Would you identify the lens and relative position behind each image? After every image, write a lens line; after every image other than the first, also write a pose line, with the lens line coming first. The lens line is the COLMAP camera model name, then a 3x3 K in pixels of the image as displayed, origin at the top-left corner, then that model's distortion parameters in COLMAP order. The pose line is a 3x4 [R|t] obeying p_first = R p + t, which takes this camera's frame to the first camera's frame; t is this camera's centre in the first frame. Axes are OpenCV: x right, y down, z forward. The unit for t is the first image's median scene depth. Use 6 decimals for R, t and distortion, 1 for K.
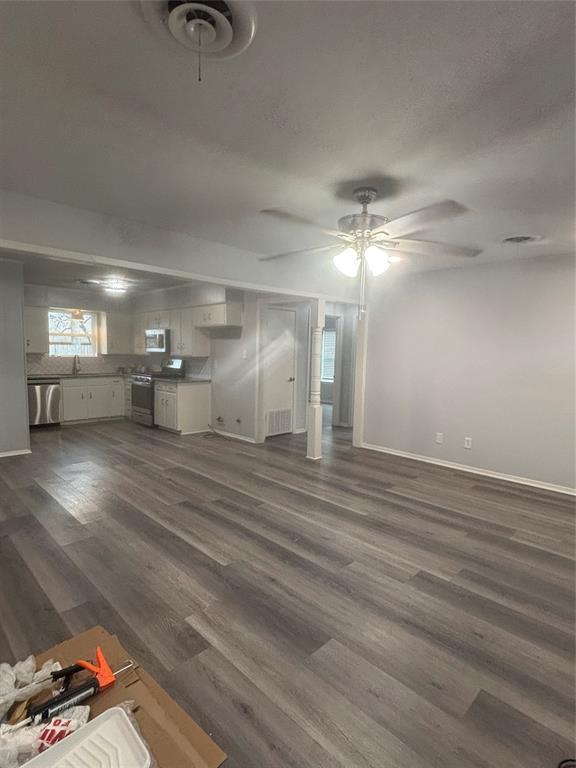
lens RADIAL K [[398.7, 0, 288.0], [0, 398.7, 384.0], [0, 0, 1]] dist [0.000532, 0.000046]
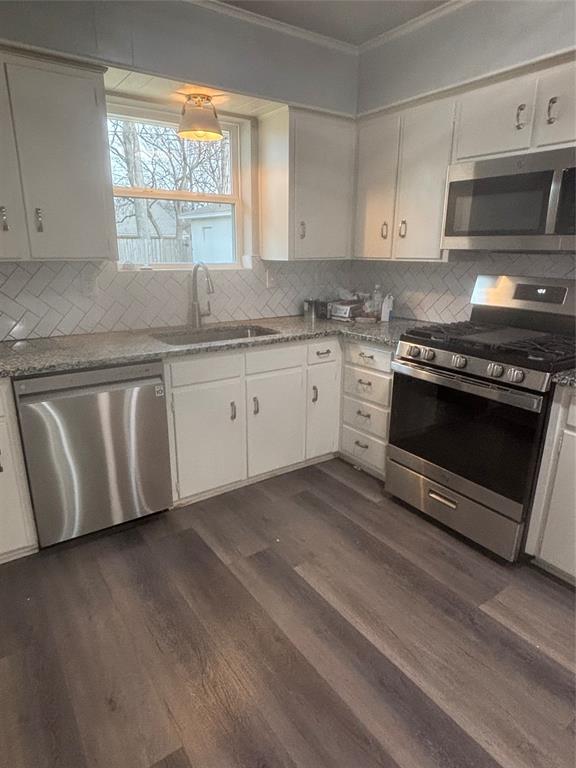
lens RADIAL K [[467.7, 0, 288.0], [0, 467.7, 384.0], [0, 0, 1]] dist [0.001345, 0.000121]
pose [[0.984257, 0.039661, -0.172238, -0.387501], [-0.004275, 0.979555, 0.201133, -0.053742], [0.176693, -0.197230, 0.964303, 0.633936]]
